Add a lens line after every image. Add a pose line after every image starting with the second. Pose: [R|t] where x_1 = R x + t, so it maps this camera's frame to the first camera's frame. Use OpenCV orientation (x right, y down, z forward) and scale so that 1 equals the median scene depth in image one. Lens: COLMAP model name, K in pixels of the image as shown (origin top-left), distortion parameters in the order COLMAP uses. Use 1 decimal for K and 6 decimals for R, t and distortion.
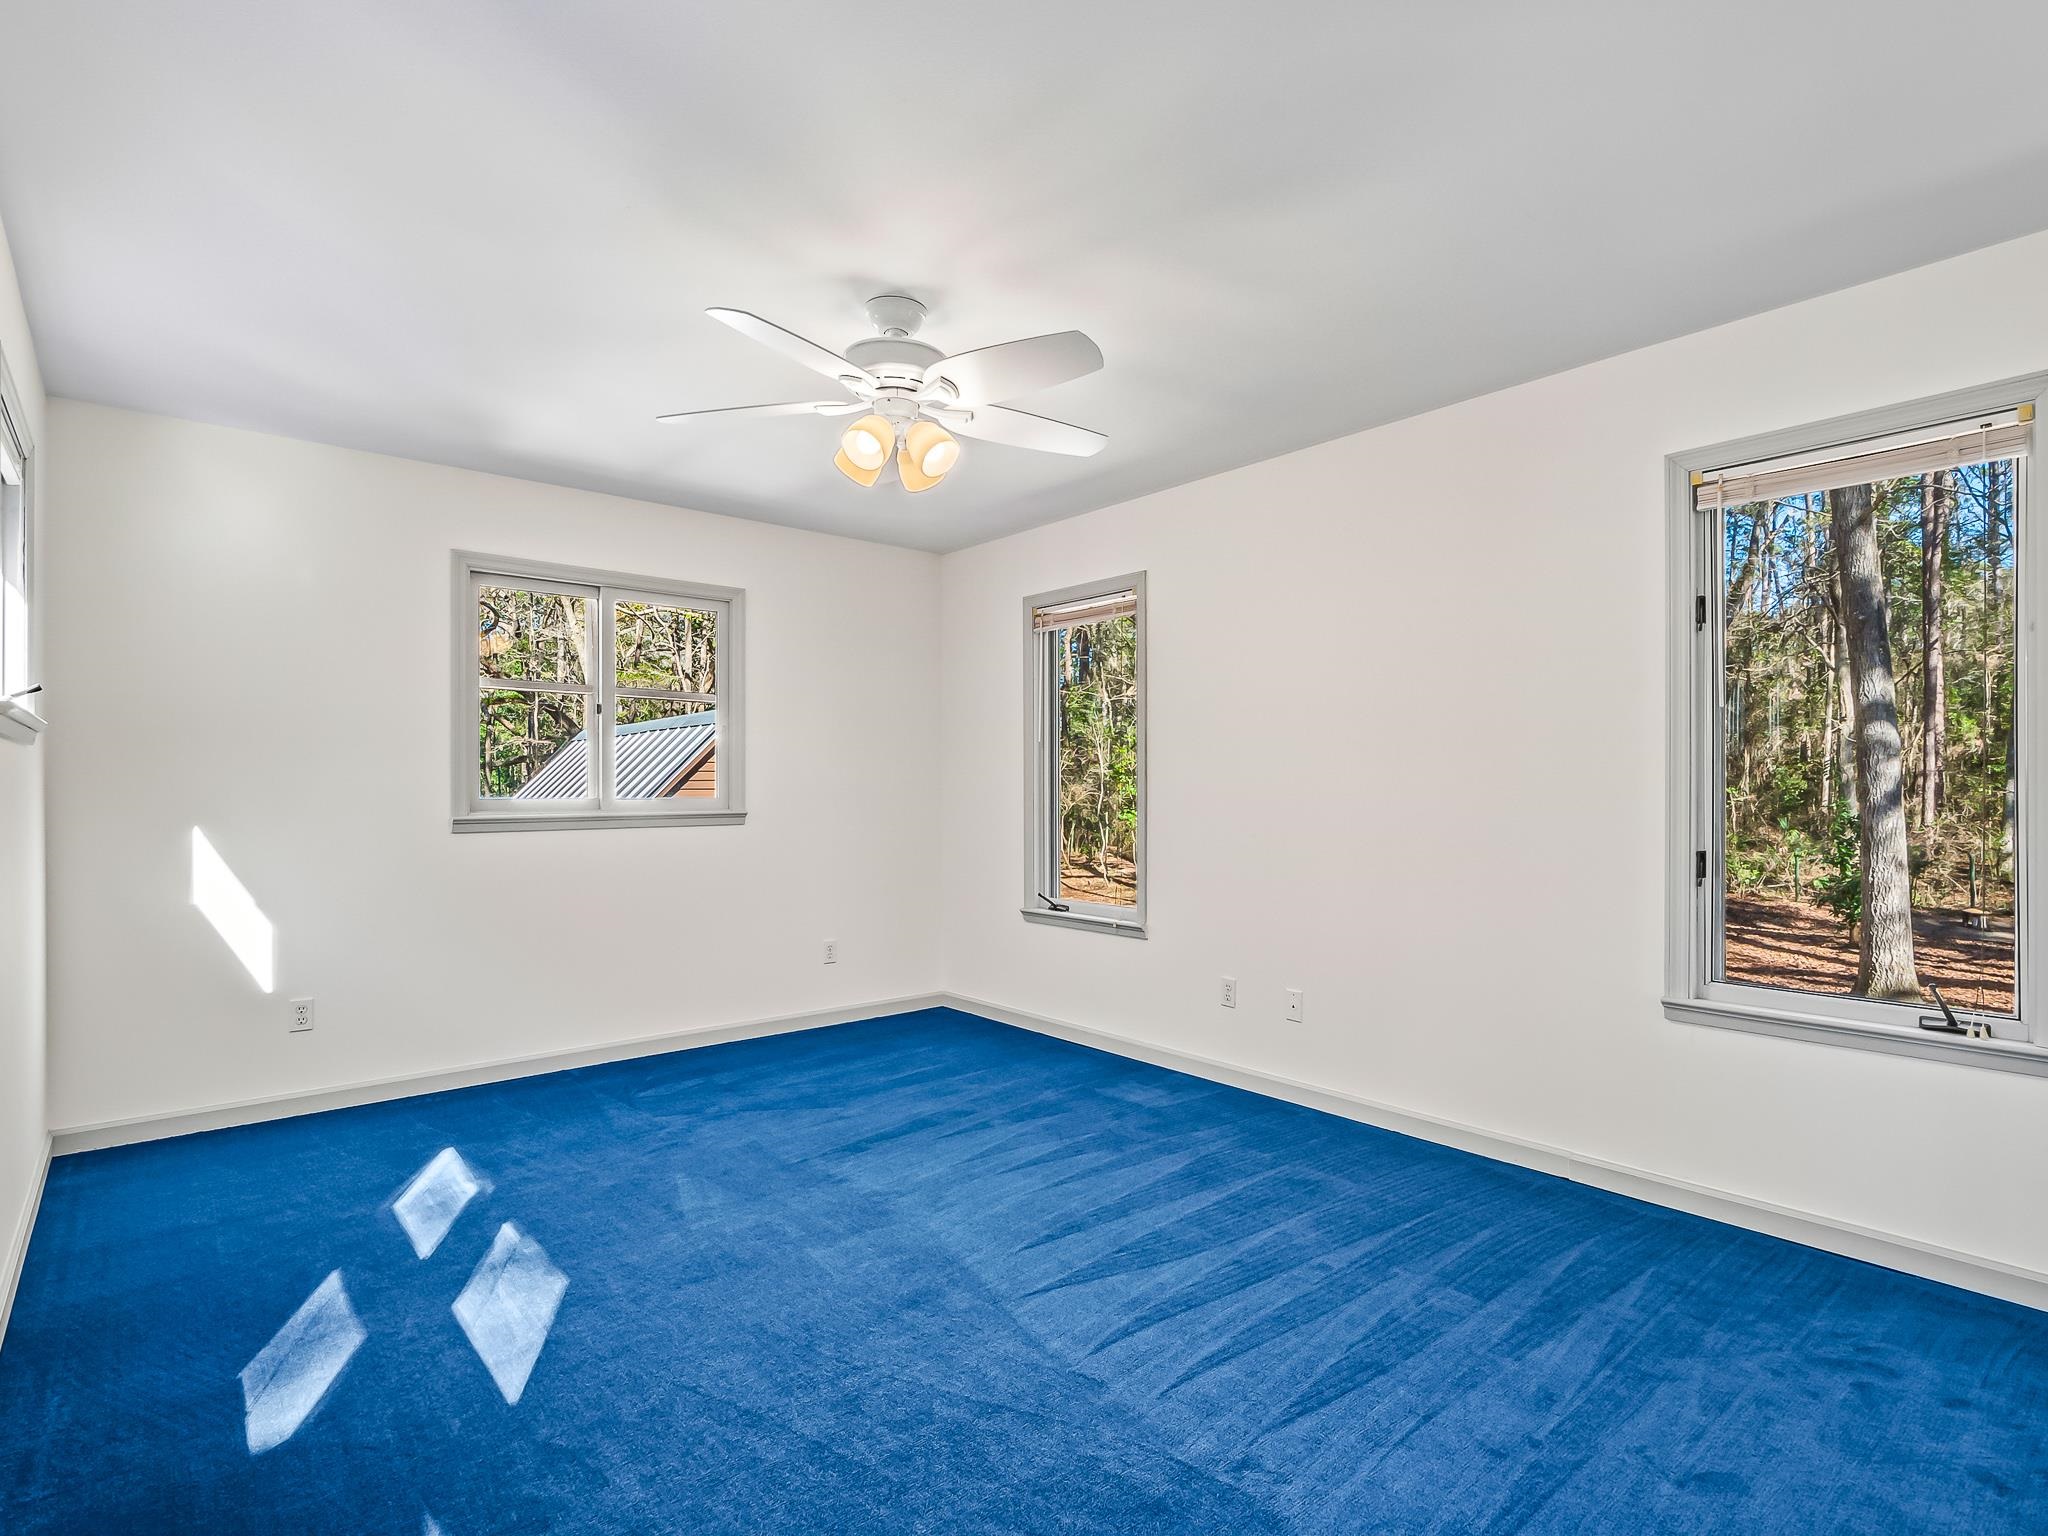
lens RADIAL K [[971.4, 0, 1024.2], [0, 971.4, 806.3], [0, 0, 1]] dist [0.002133, 0.000322]
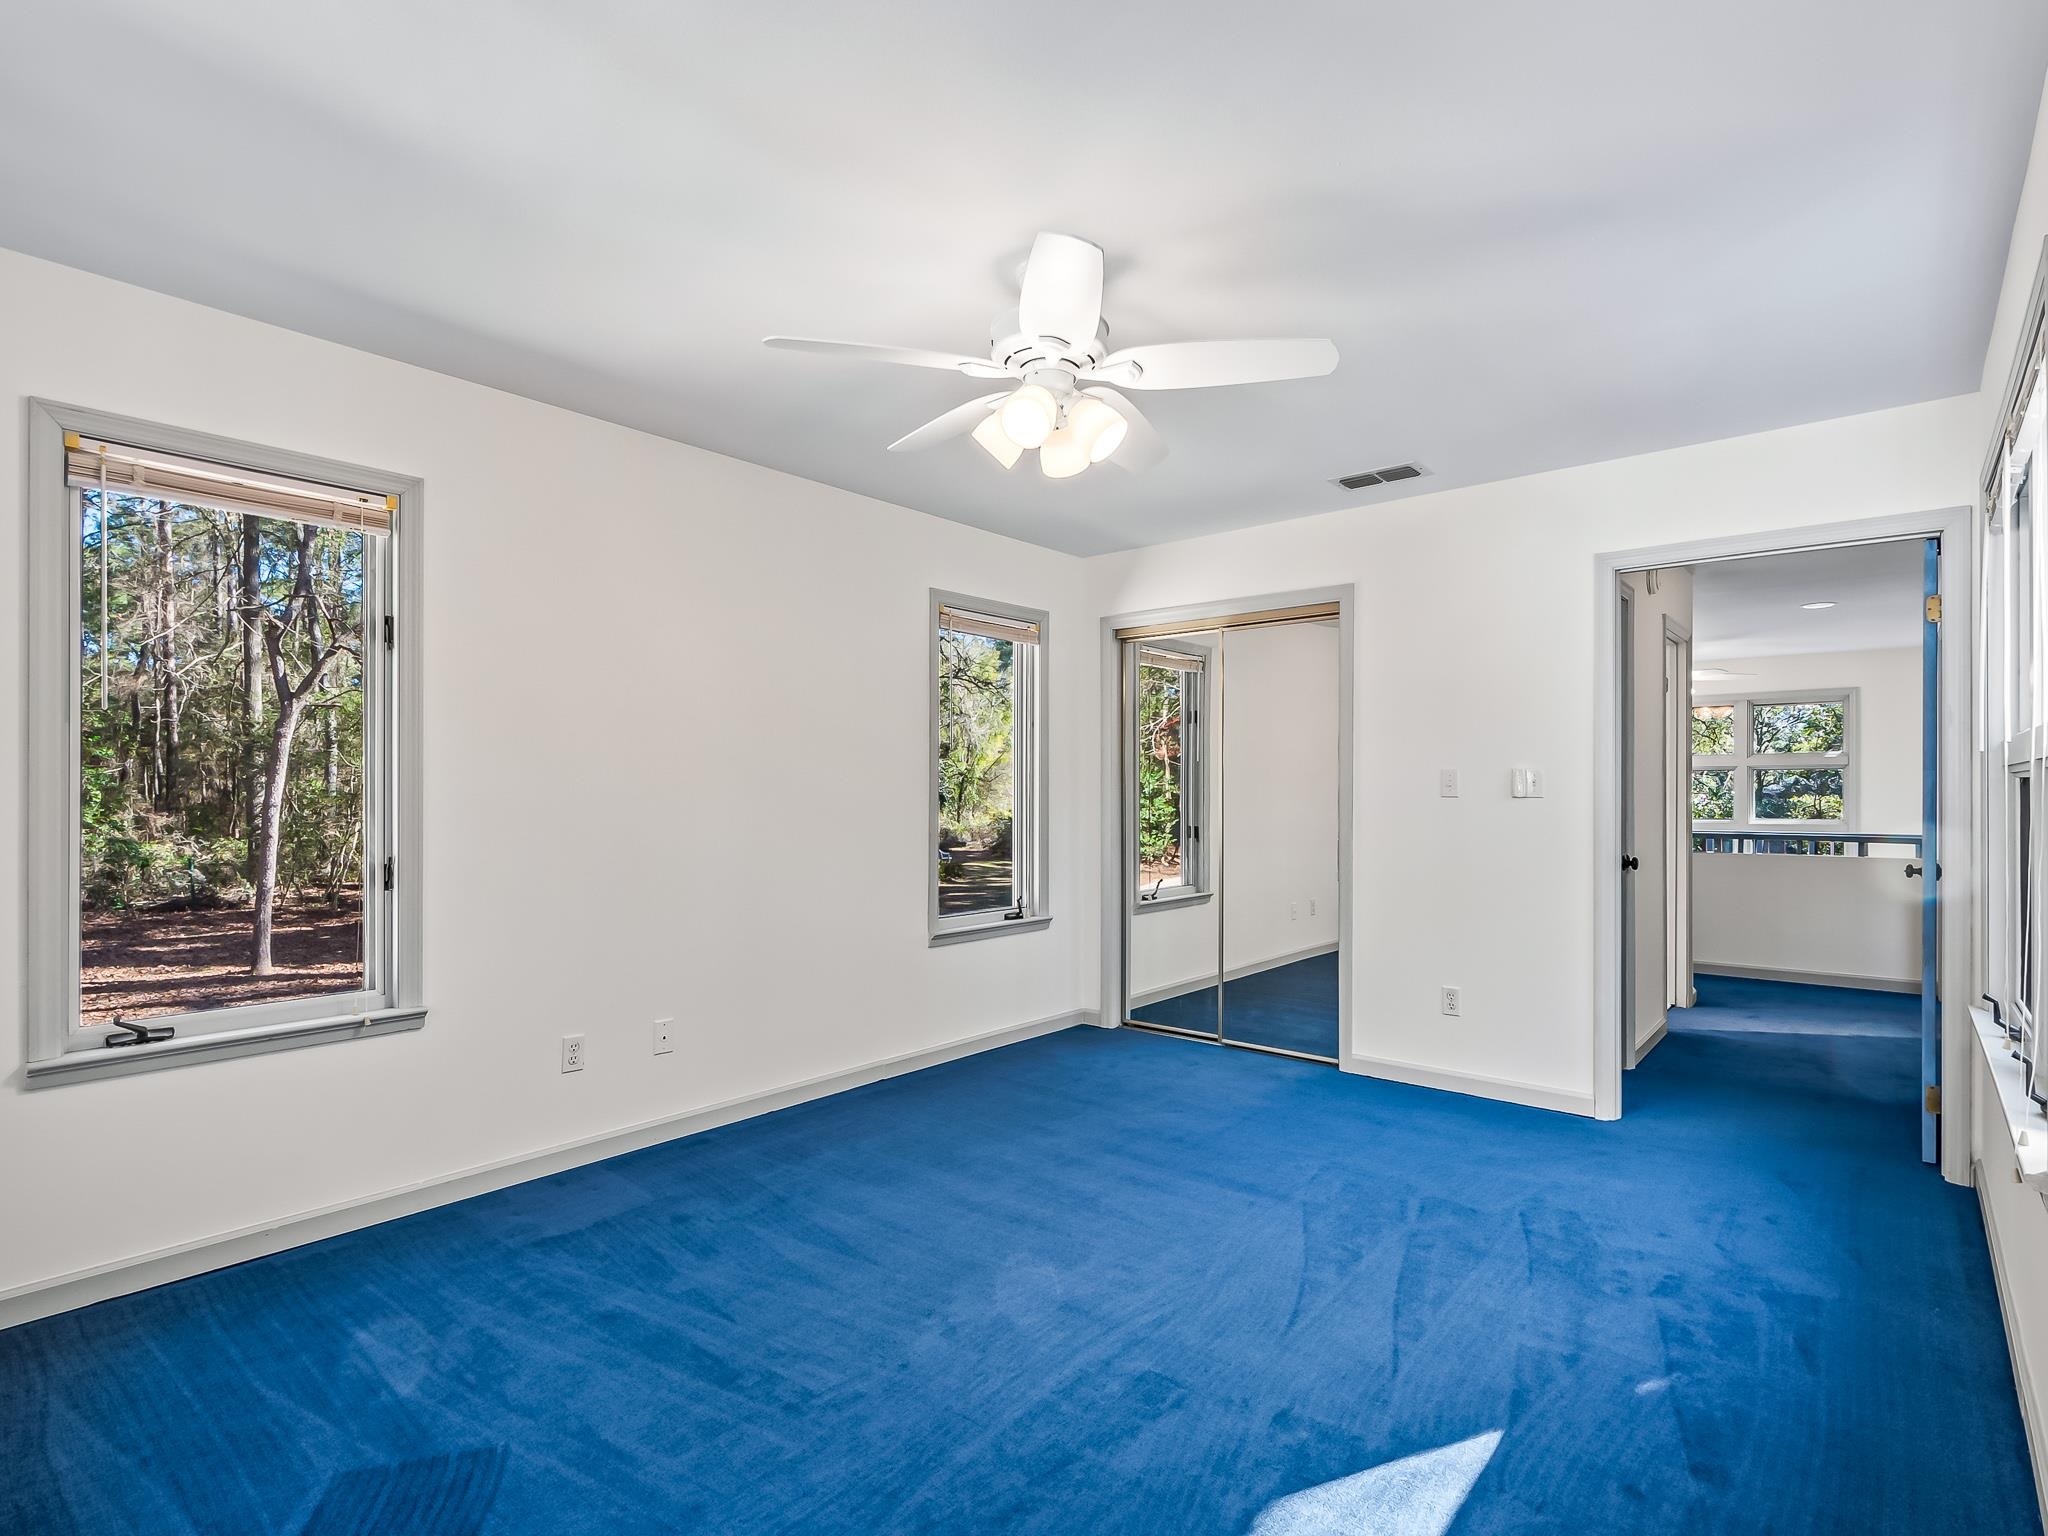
lens RADIAL K [[1022.8, 0, 1021.3], [0, 1022.8, 797.7], [0, 0, 1]] dist [-0.000201, -0.000474]
pose [[-0.126198, -0.004852, 0.991993, -0.768007], [0.020538, 0.999761, 0.007503, -0.022688], [-0.991792, 0.021320, -0.126069, 0.827706]]
